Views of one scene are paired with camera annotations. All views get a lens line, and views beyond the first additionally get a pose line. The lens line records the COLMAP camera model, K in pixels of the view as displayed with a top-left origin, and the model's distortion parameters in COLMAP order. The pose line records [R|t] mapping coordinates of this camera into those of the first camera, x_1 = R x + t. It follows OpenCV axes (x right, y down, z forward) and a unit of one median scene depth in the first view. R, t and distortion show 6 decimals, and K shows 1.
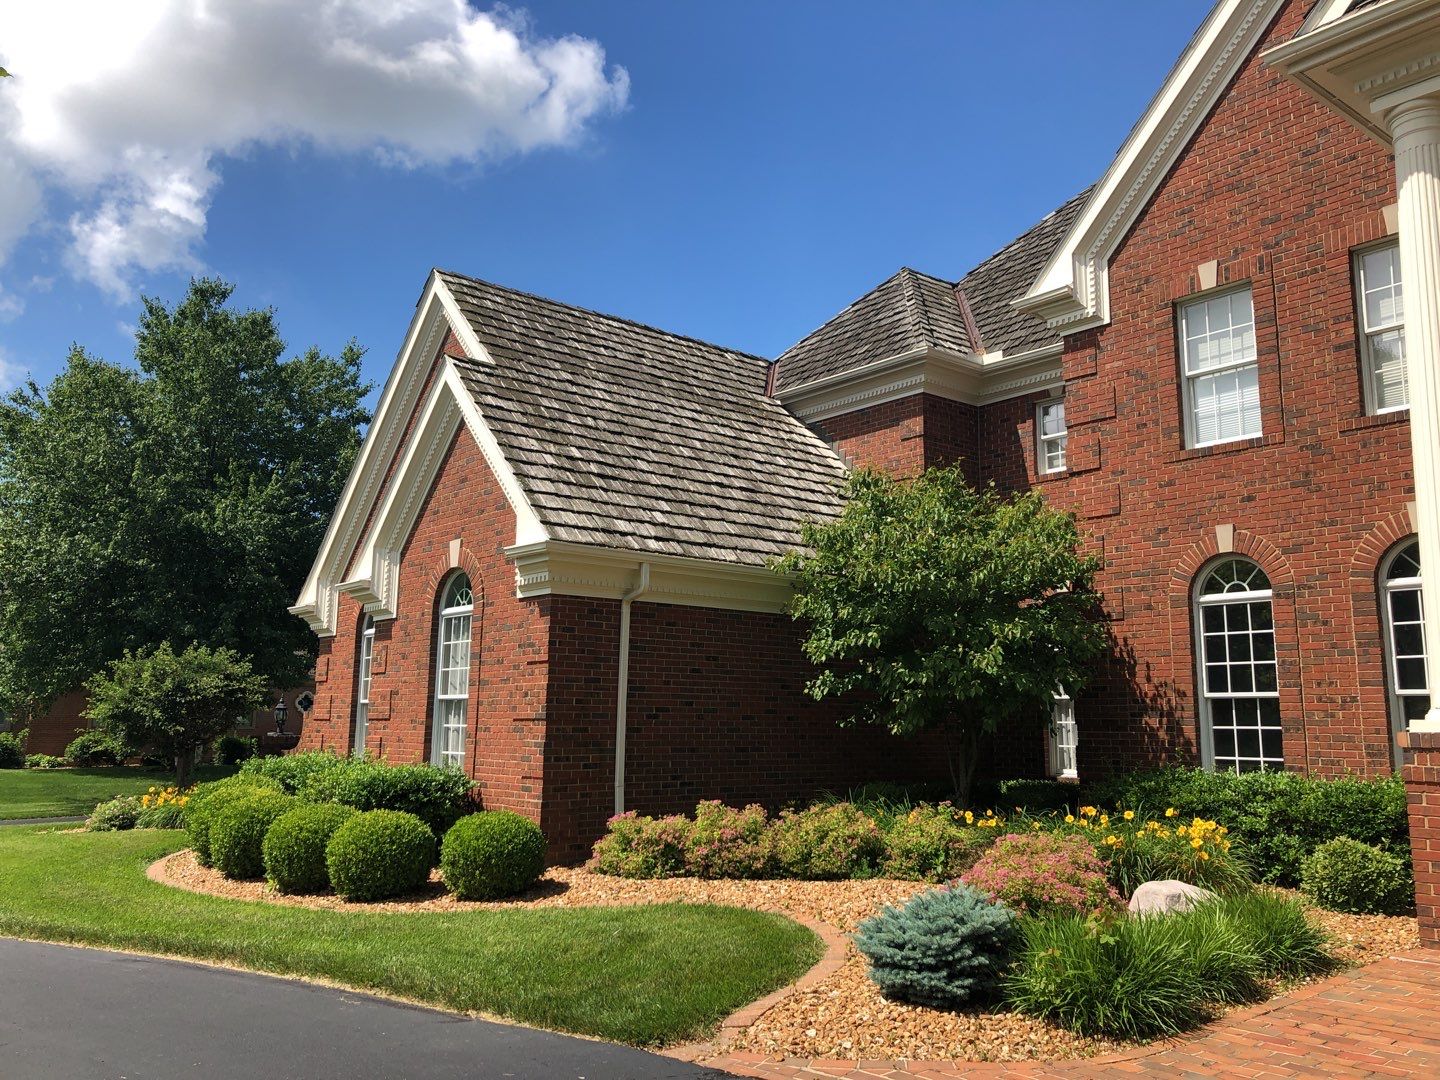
lens RADIAL K [[1149.4, 0, 726.5], [0, 1149.4, 523.9], [0, 0, 1]] dist [0.035629, -0.042400]
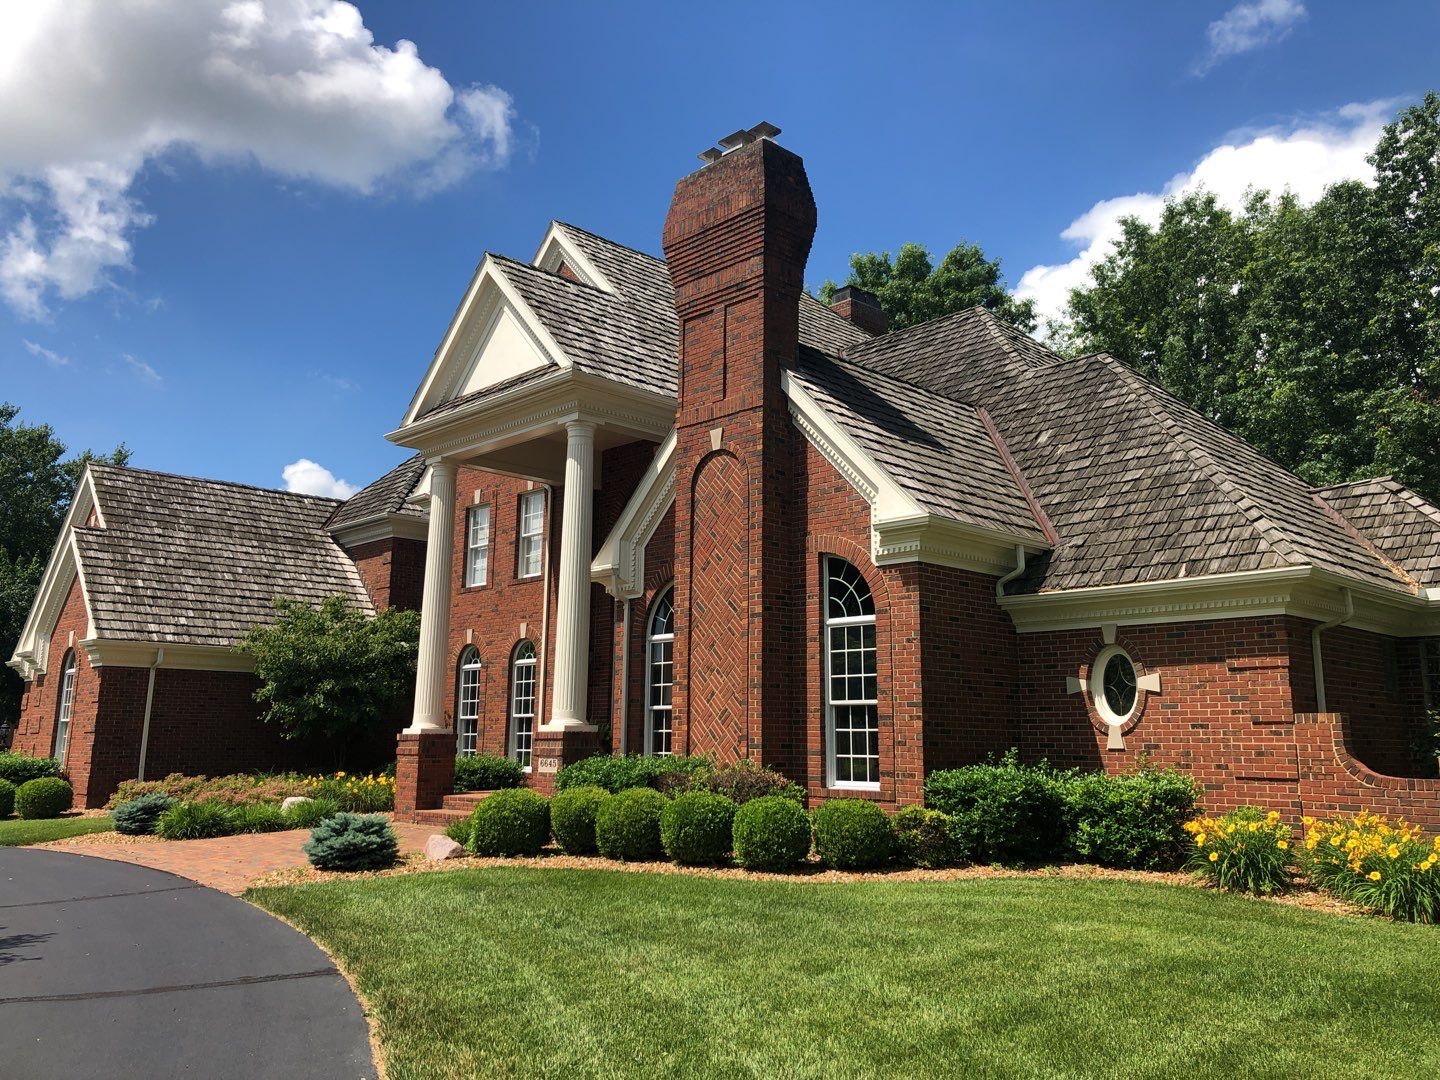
lens RADIAL K [[1143.7, 0, 734.1], [0, 1143.7, 530.1], [0, 0, 1]] dist [0.034492, -0.027917]
pose [[0.996417, 0.010854, 0.083871, 0.653772], [-0.009905, 0.999882, -0.011720, -0.135998], [-0.083989, 0.010847, 0.996408, -0.888067]]
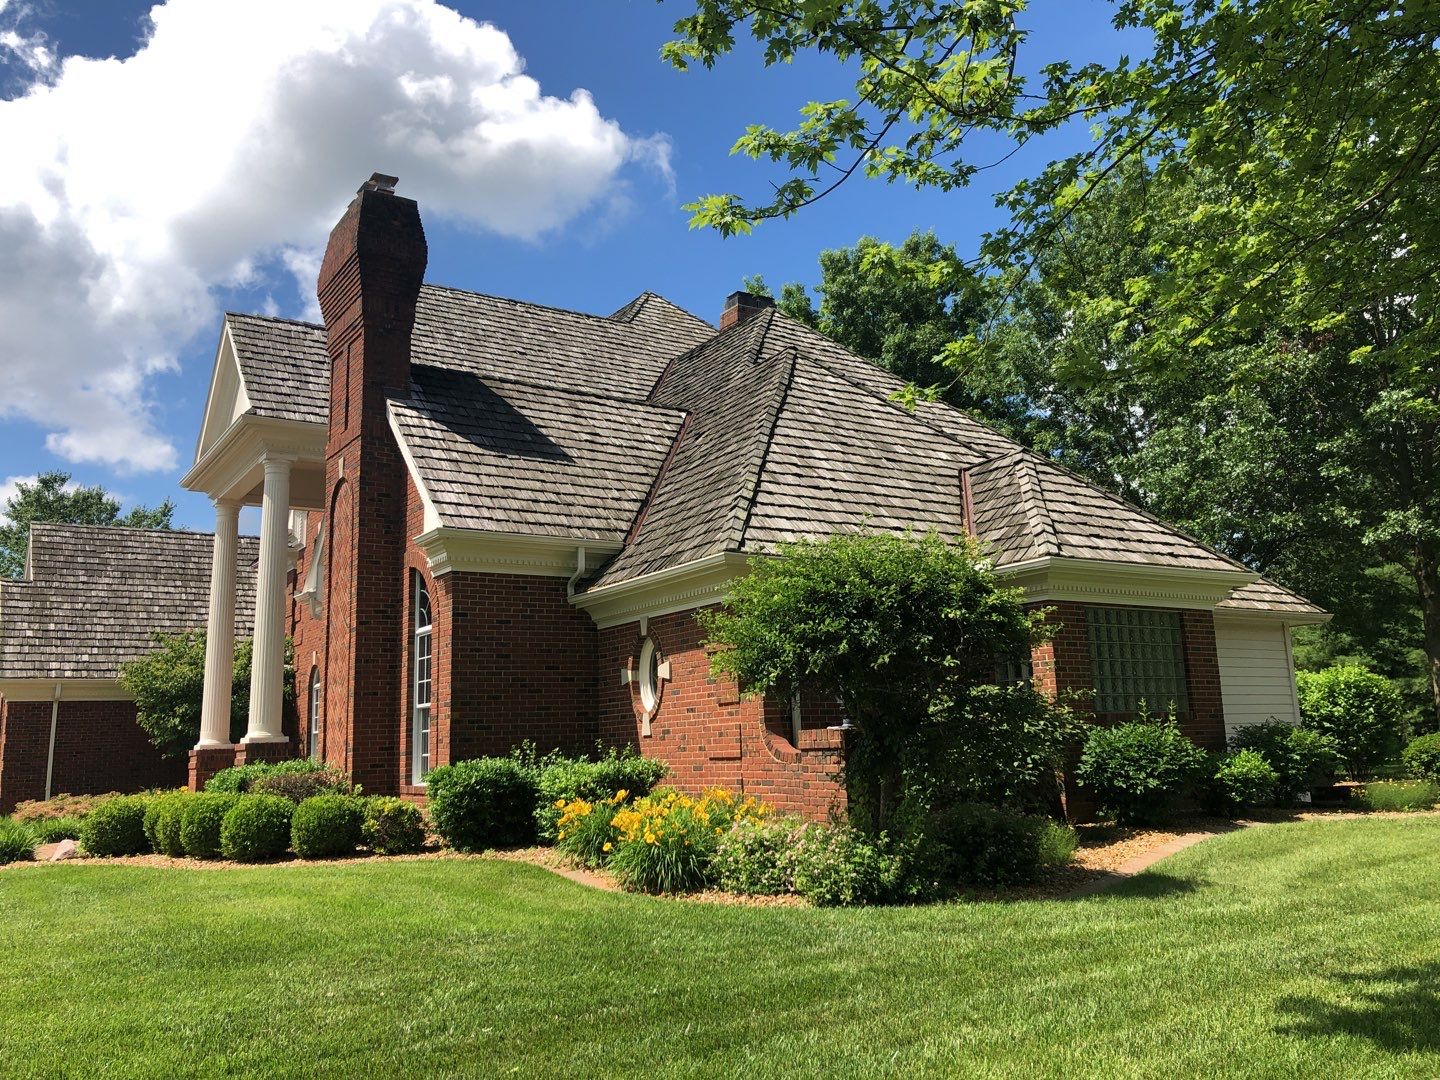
lens RADIAL K [[1143.7, 0, 742.2], [0, 1143.7, 525.1], [0, 0, 1]] dist [0.034492, -0.027917]
pose [[0.995223, -0.062310, -0.075154, 1.271343], [0.060758, 0.997893, -0.022773, -0.123375], [0.076415, 0.018098, 0.996912, -0.961635]]
